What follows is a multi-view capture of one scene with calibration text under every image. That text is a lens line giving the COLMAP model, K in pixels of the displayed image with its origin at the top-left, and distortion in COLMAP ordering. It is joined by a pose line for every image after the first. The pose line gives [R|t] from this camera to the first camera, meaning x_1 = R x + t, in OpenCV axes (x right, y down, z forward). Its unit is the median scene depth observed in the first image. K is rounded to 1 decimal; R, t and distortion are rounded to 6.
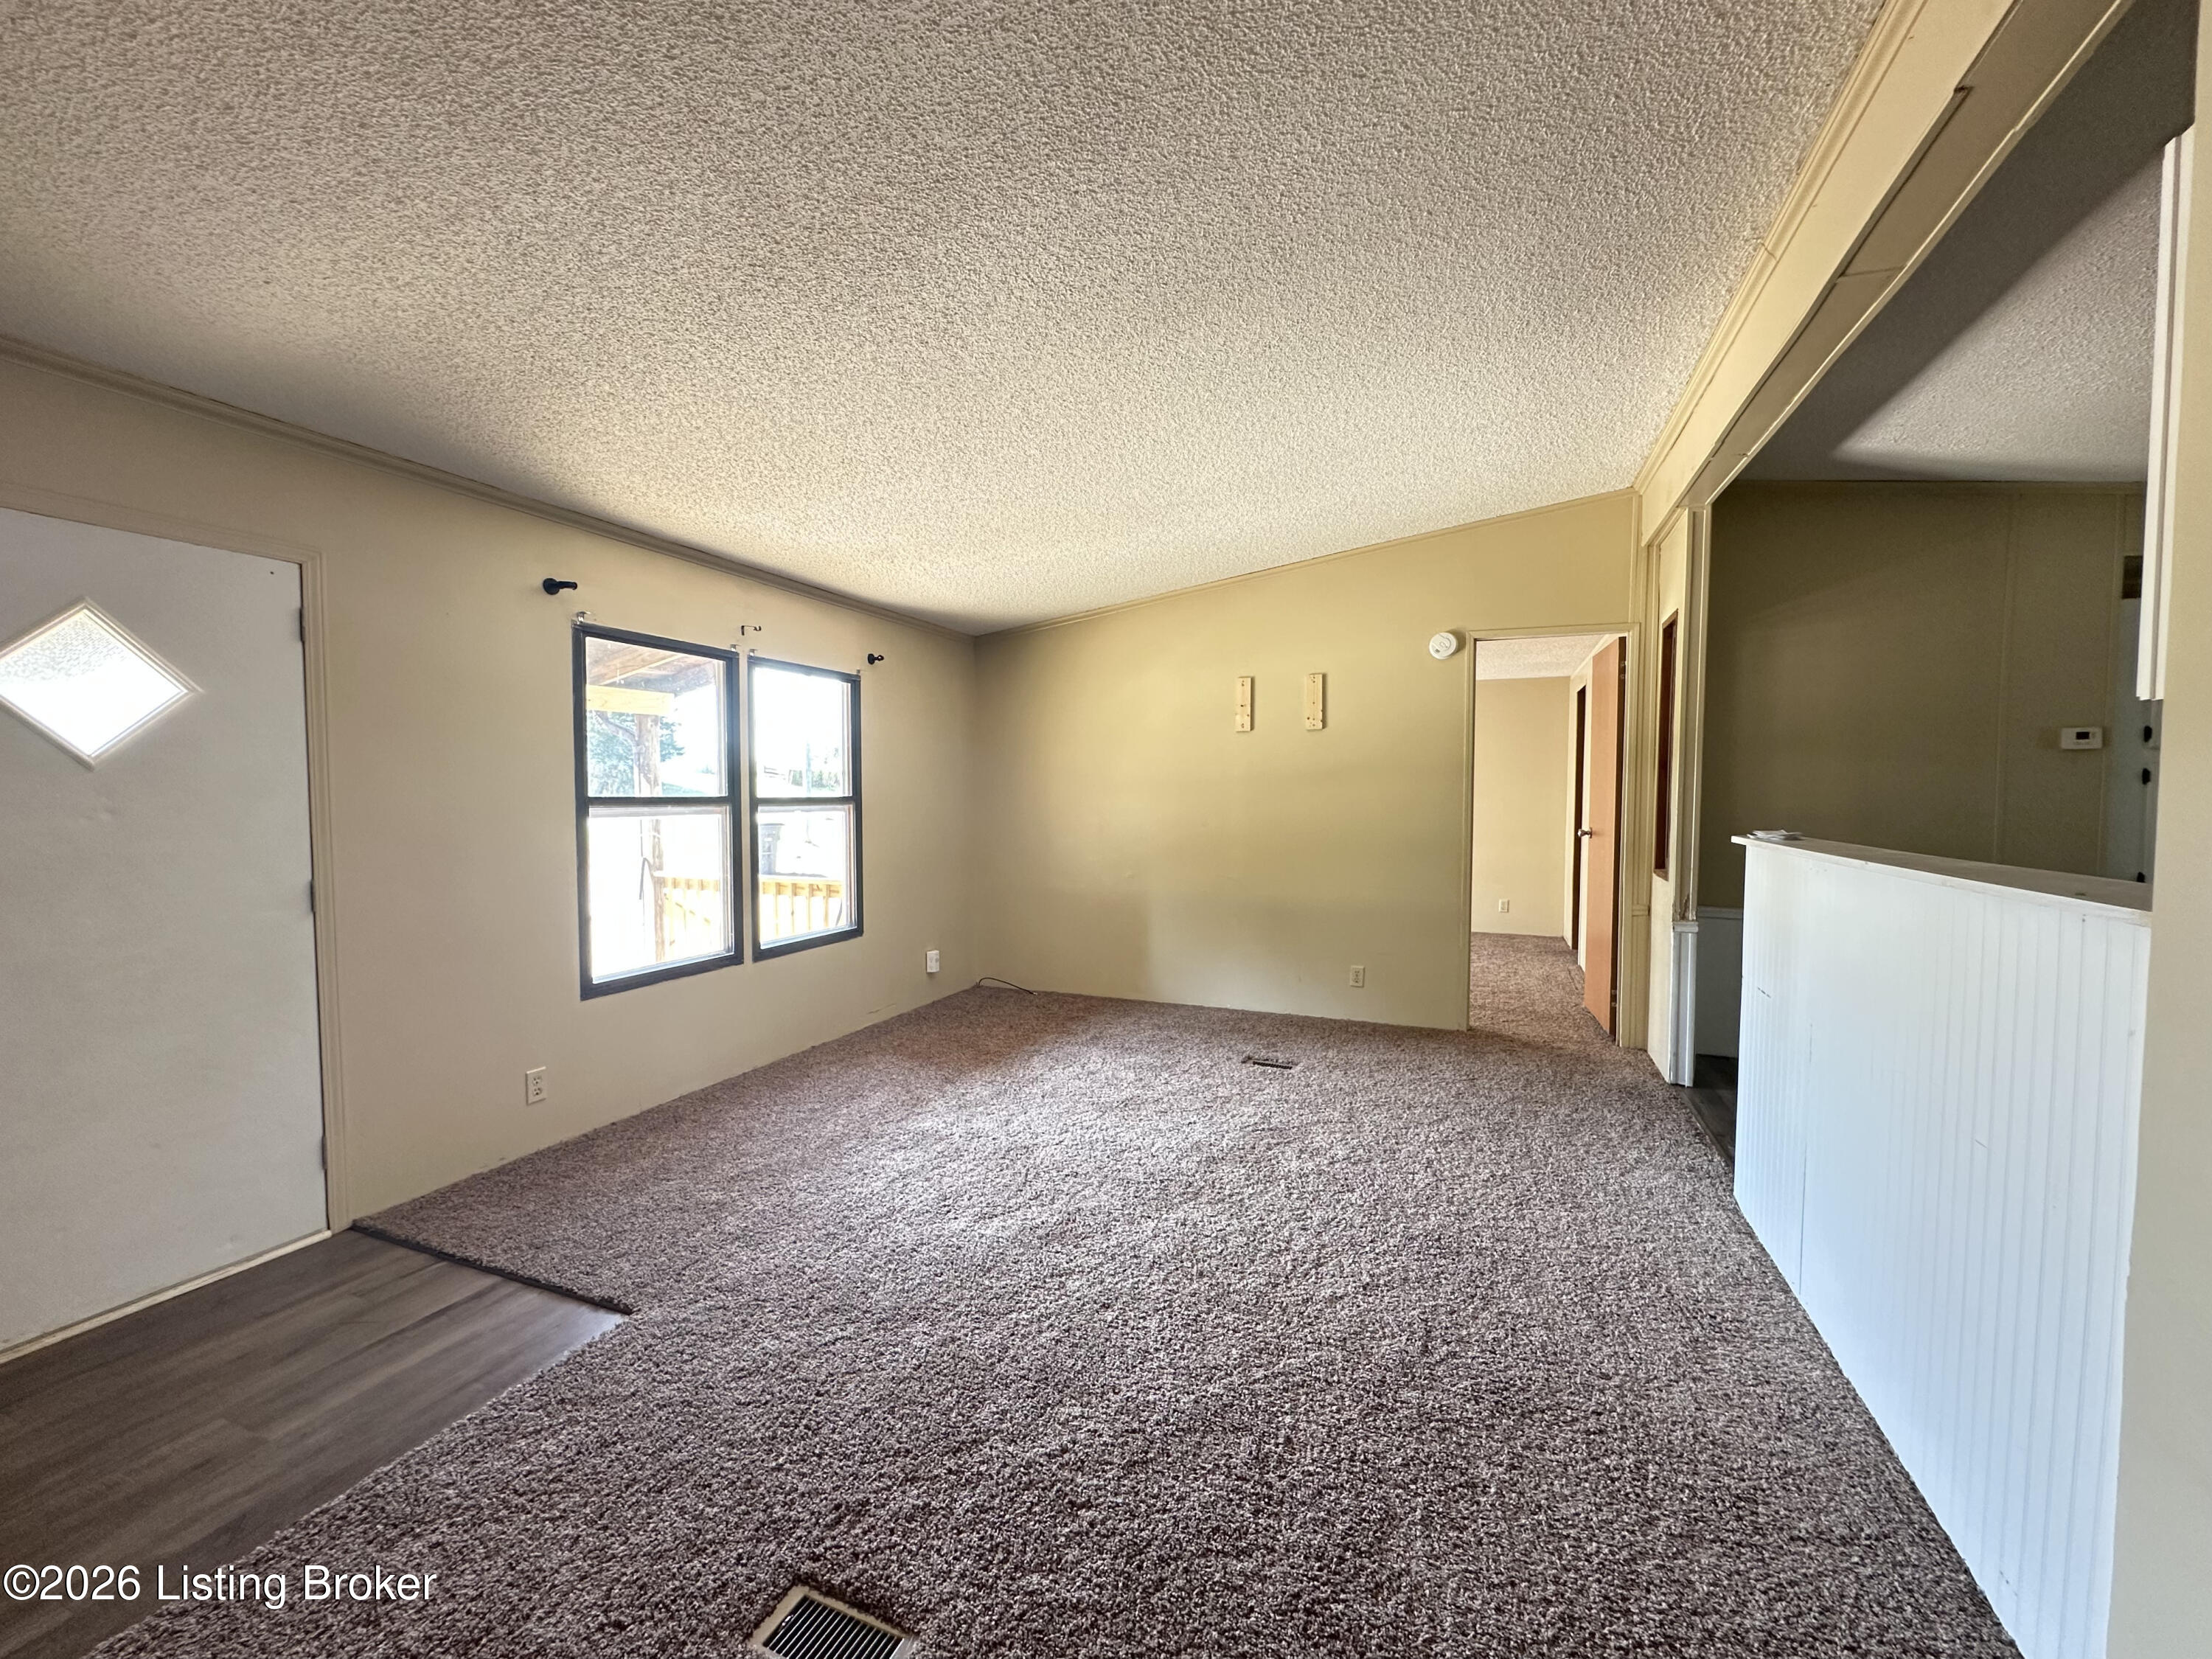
lens RADIAL K [[884.6, 0, 1106.5], [0, 884.6, 827.5], [0, 0, 1]] dist [-0.005563, 0.001022]
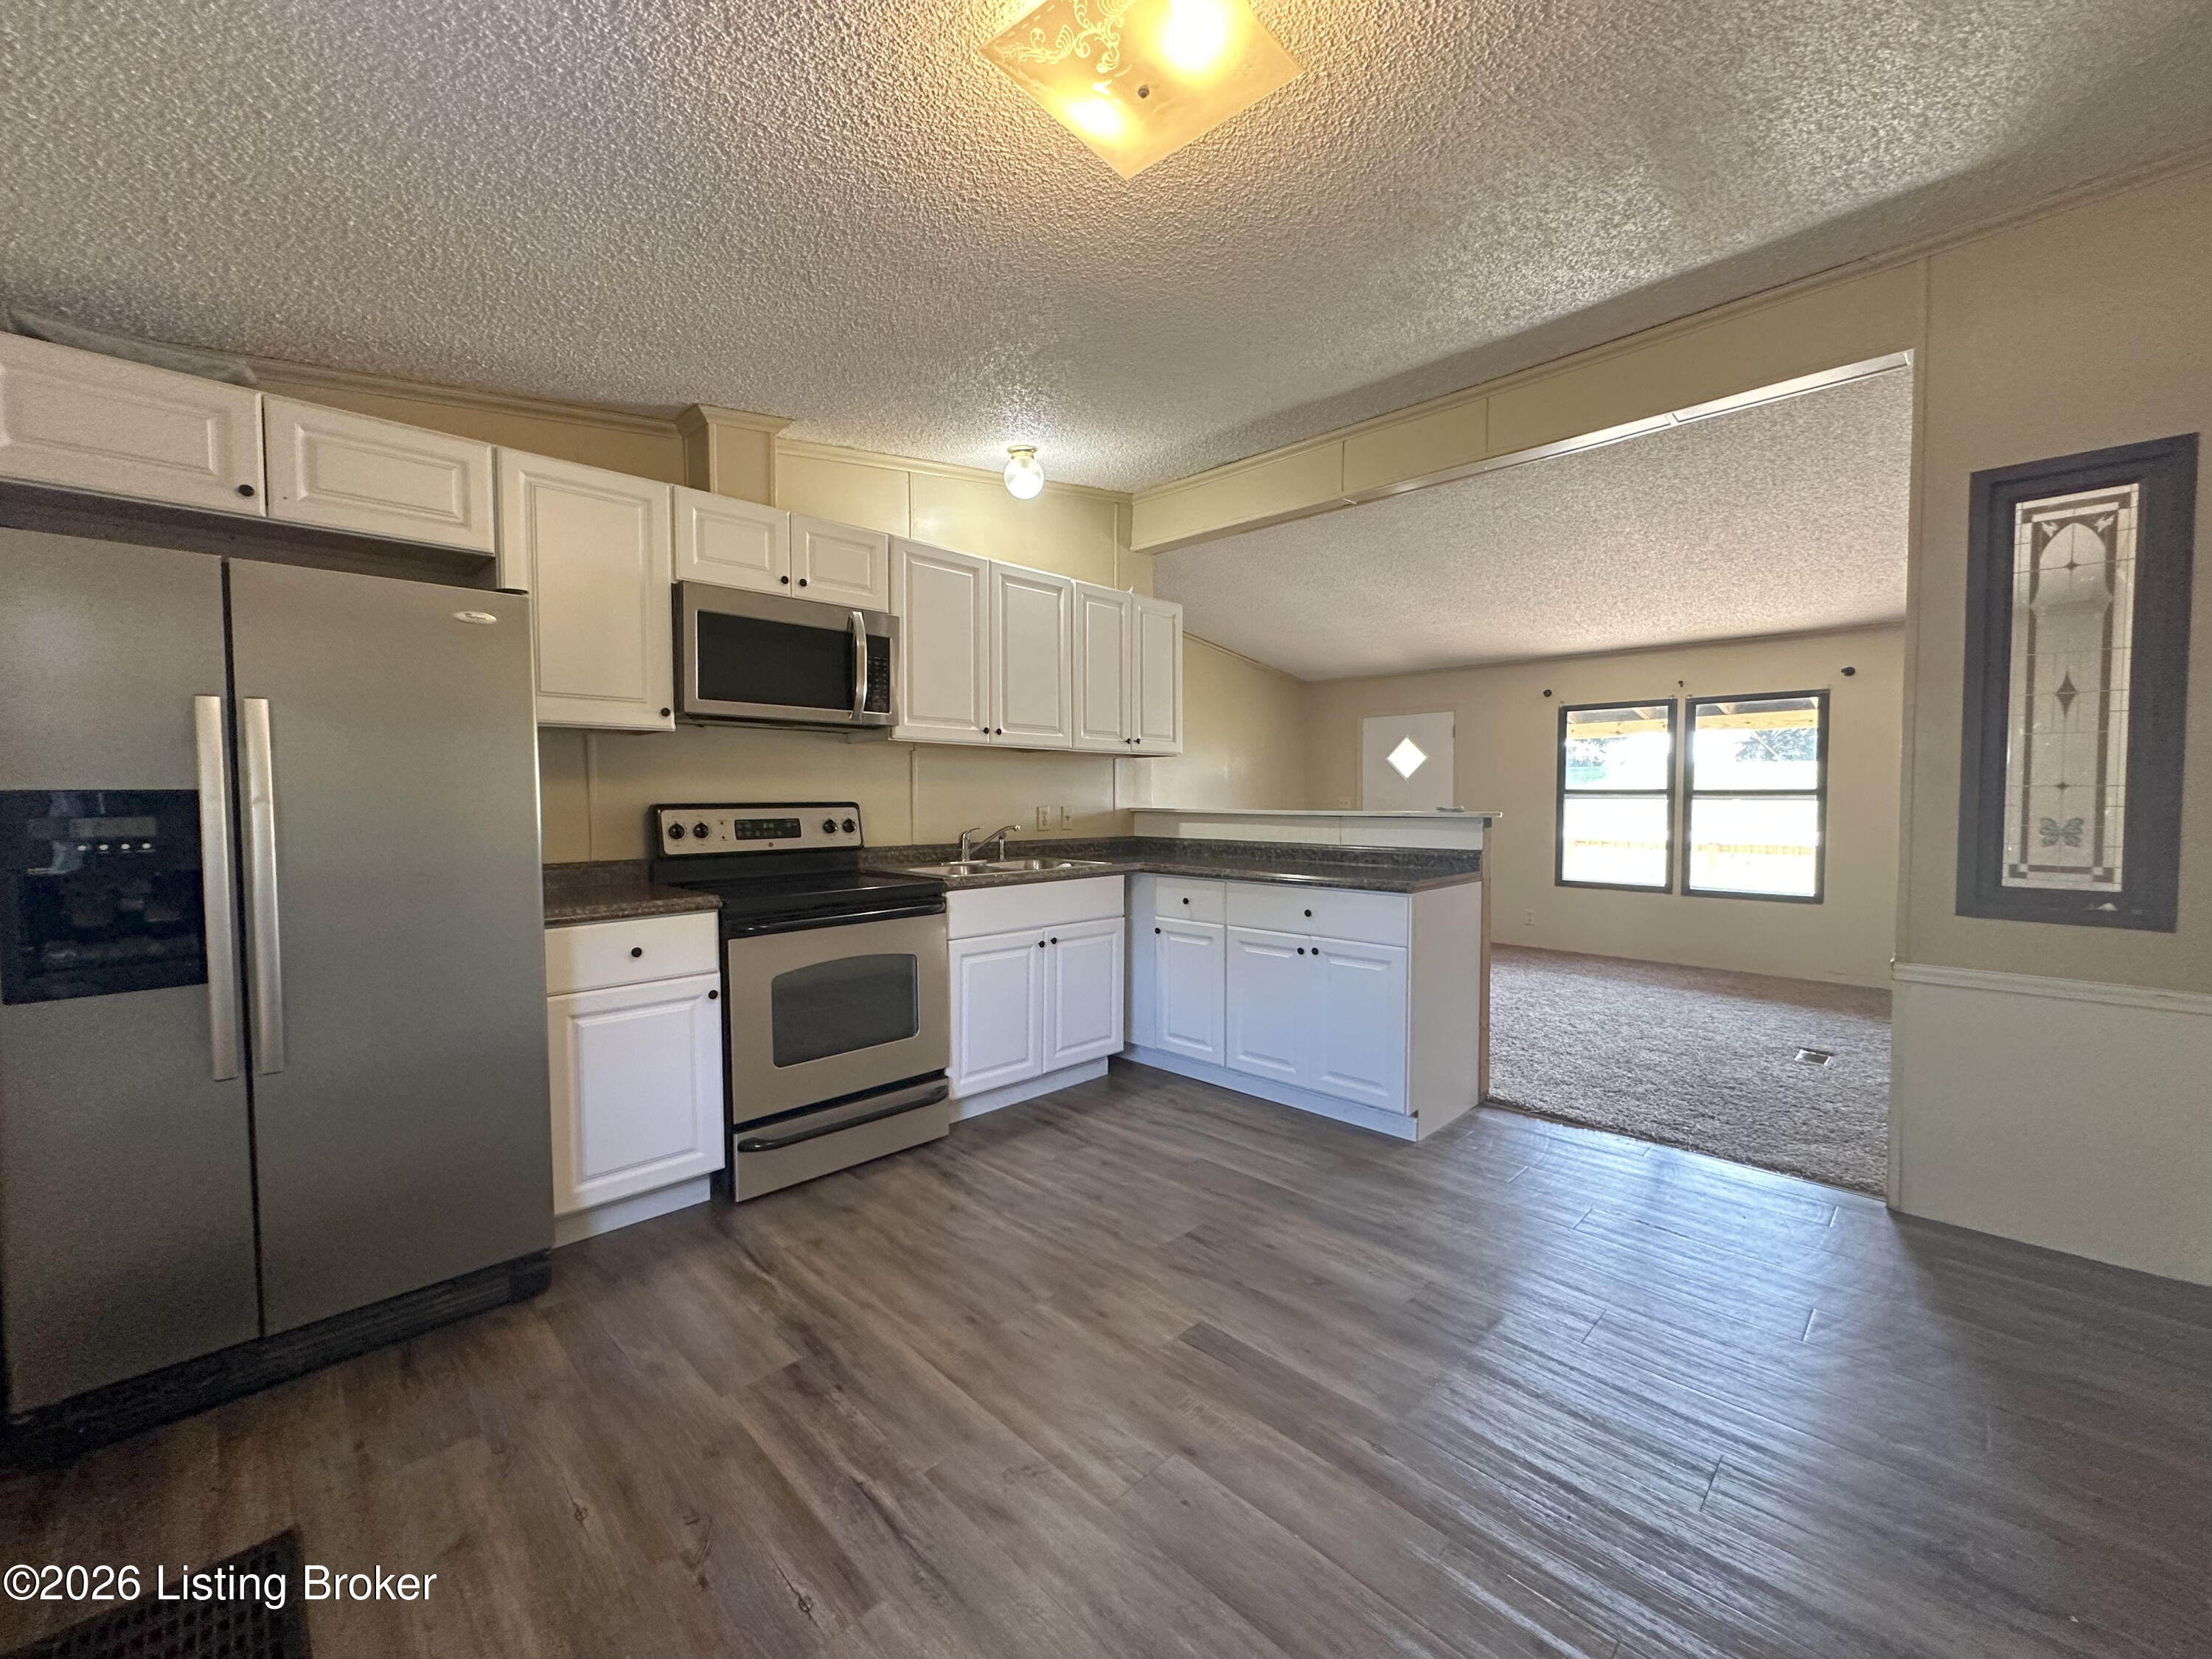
lens RADIAL K [[884.6, 0, 1107.6], [0, 884.6, 830.2], [0, 0, 1]] dist [-0.005563, 0.001022]
pose [[-0.371954, 0.035725, -0.927564, 1.481519], [-0.039237, 0.997761, 0.054162, -0.007500], [0.927422, 0.056541, -0.369719, 0.660759]]
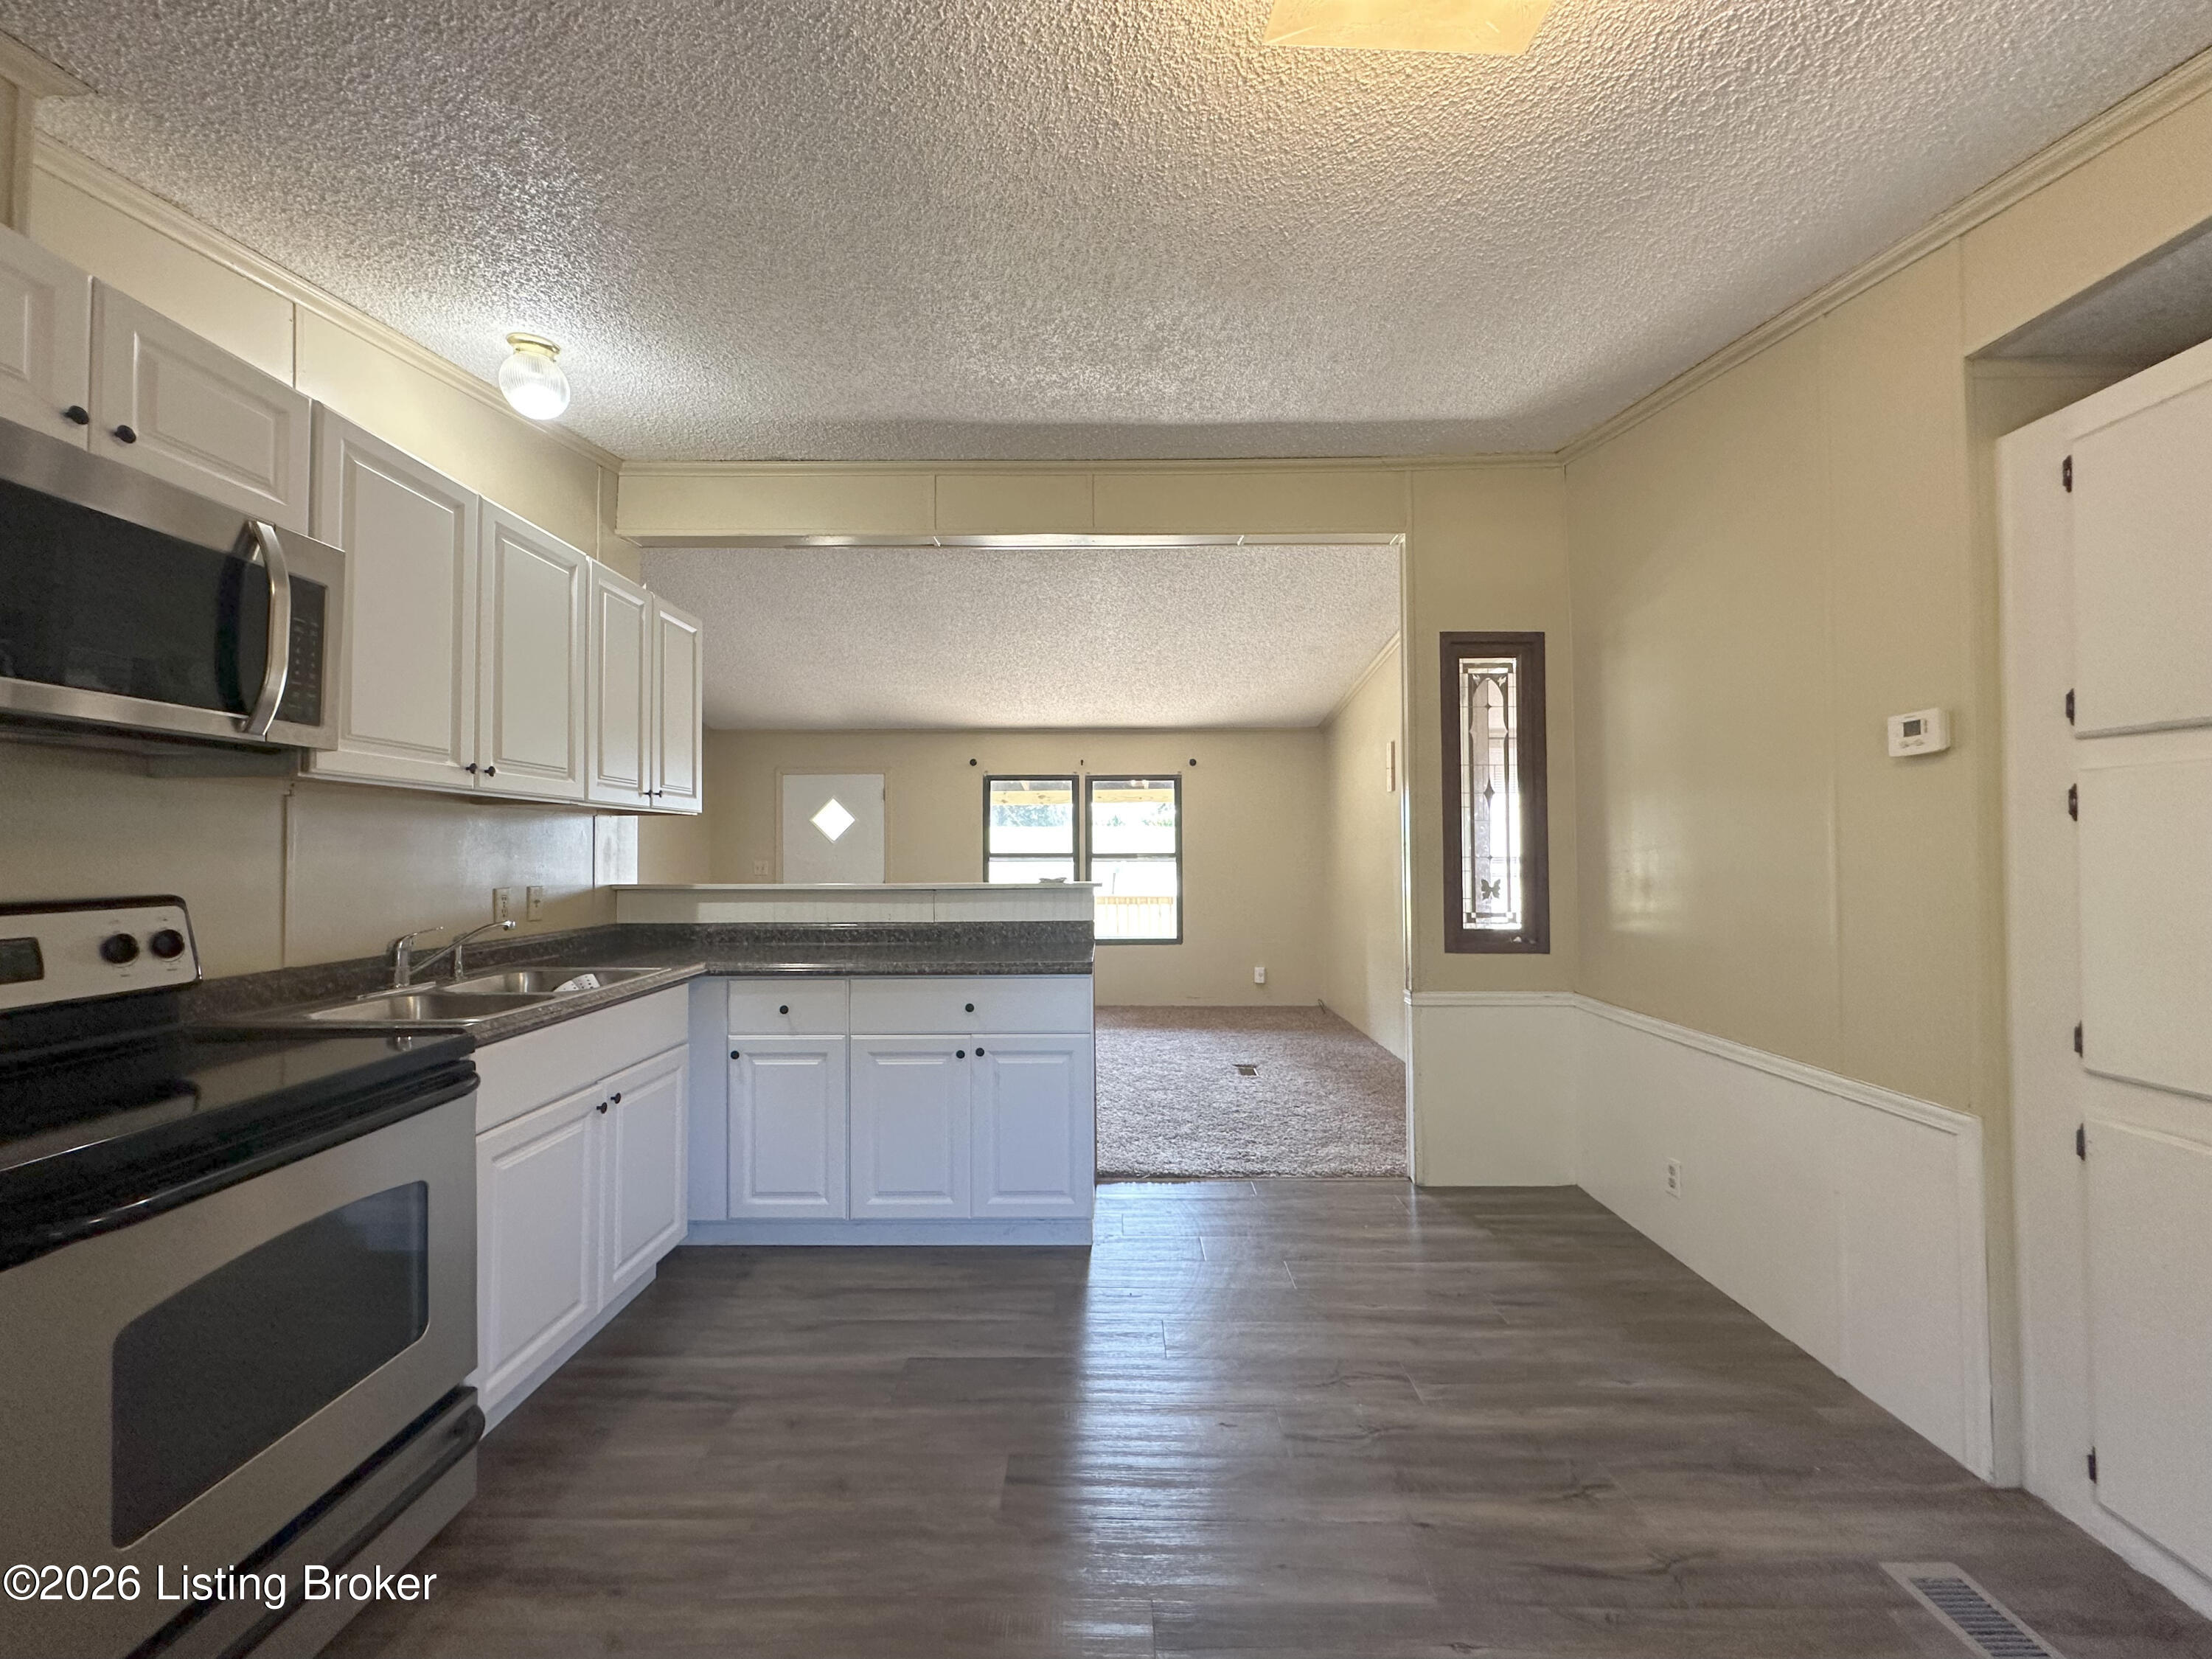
lens RADIAL K [[884.6, 0, 1104.4], [0, 884.6, 831.1], [0, 0, 1]] dist [-0.005563, 0.001022]
pose [[0.382184, -0.024374, -0.923765, 1.338588], [-0.034492, 0.998579, -0.040619, -0.007737], [0.923442, 0.047387, 0.380800, 0.356246]]
